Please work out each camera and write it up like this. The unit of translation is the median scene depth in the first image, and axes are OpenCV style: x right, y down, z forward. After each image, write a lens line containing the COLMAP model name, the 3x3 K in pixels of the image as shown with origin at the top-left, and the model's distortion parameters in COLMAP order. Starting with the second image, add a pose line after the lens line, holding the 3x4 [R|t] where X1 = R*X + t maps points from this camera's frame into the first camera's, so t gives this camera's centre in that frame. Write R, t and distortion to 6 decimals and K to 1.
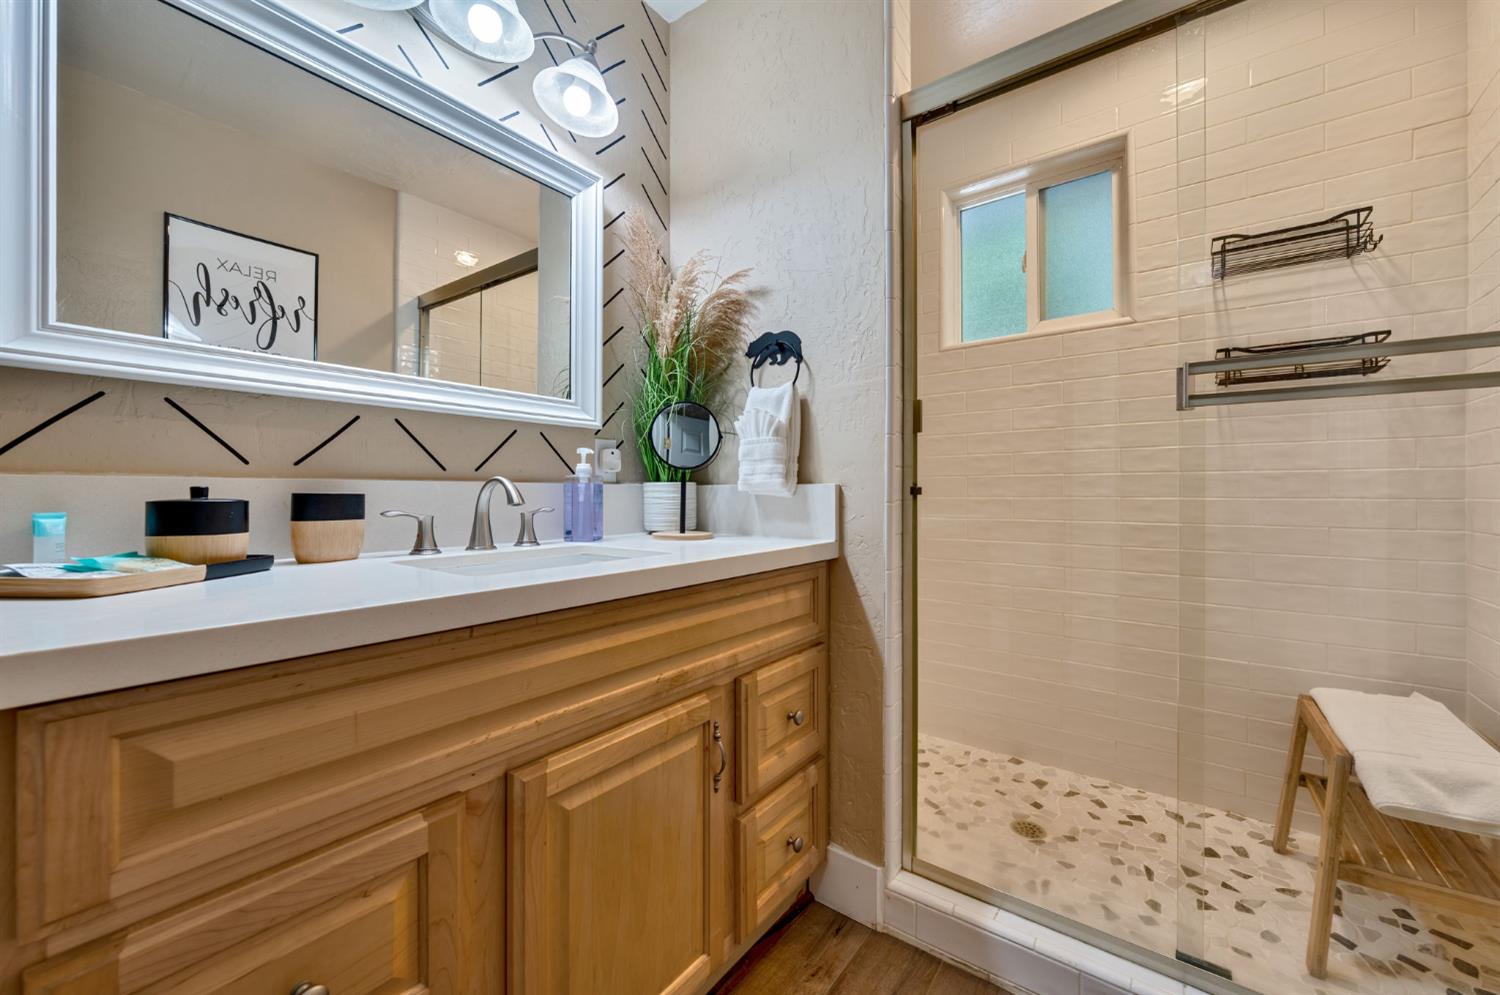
lens RADIAL K [[580.3, 0, 740.2], [0, 580.3, 488.3], [0, 0, 1]] dist [0.001978, 0.000203]
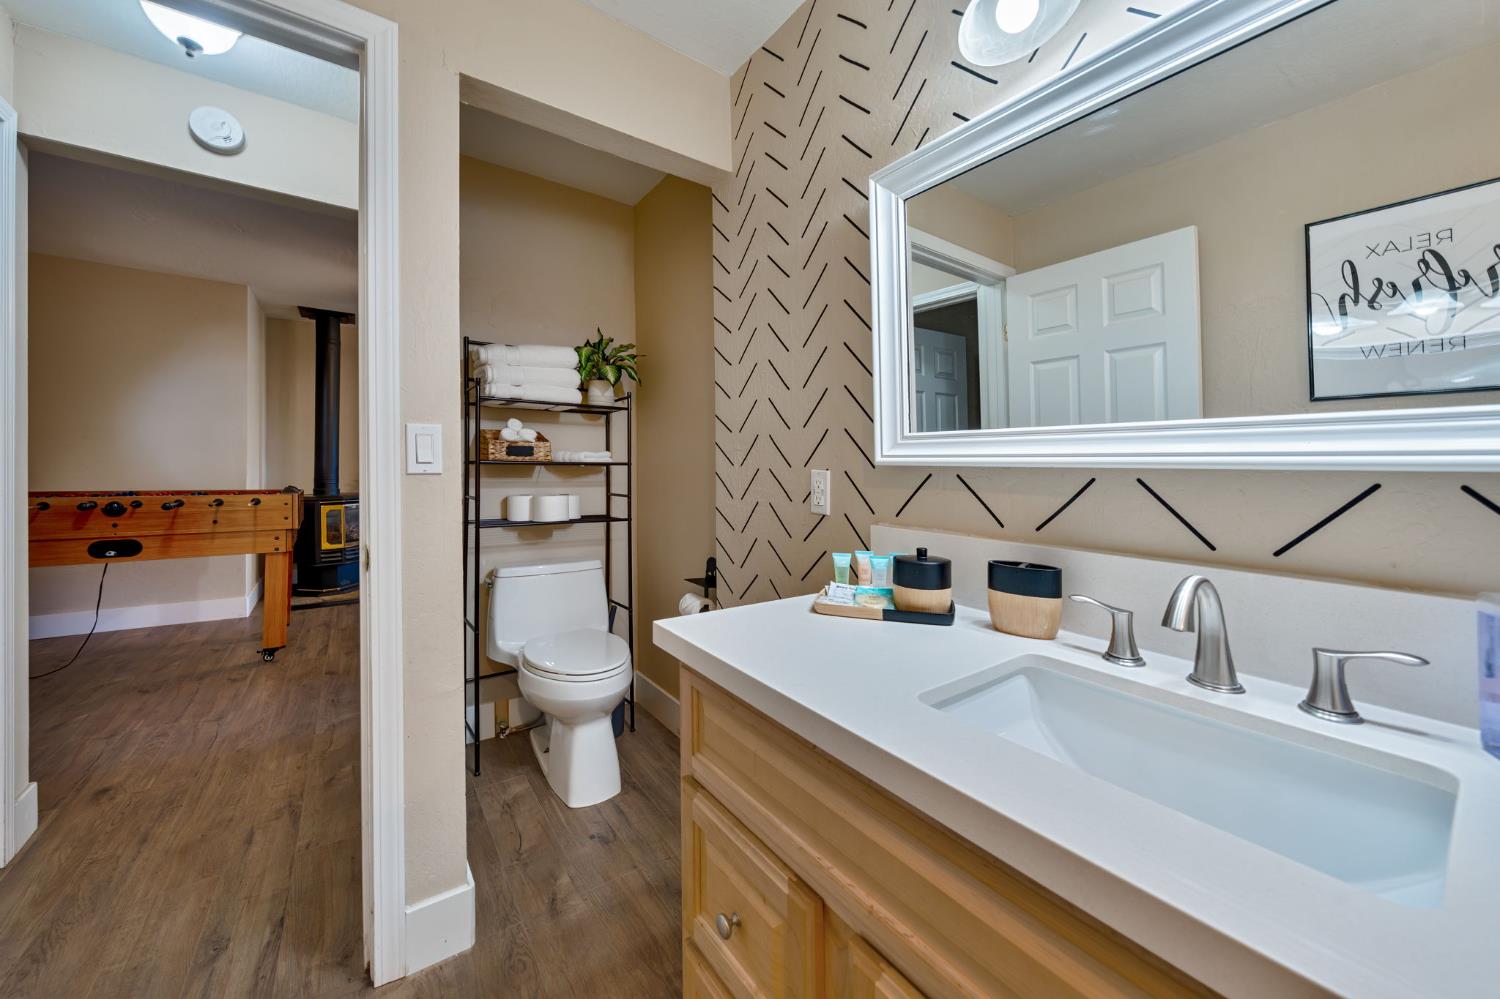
lens RADIAL K [[552.6, 0, 734.3], [0, 552.6, 467.2], [0, 0, 1]] dist [-0.002389, -0.000061]
pose [[-0.302022, -0.001328, -0.953300, 0.260385], [-0.002970, 0.999995, -0.000452, -0.121748], [0.953296, 0.002694, -0.302025, 0.643913]]
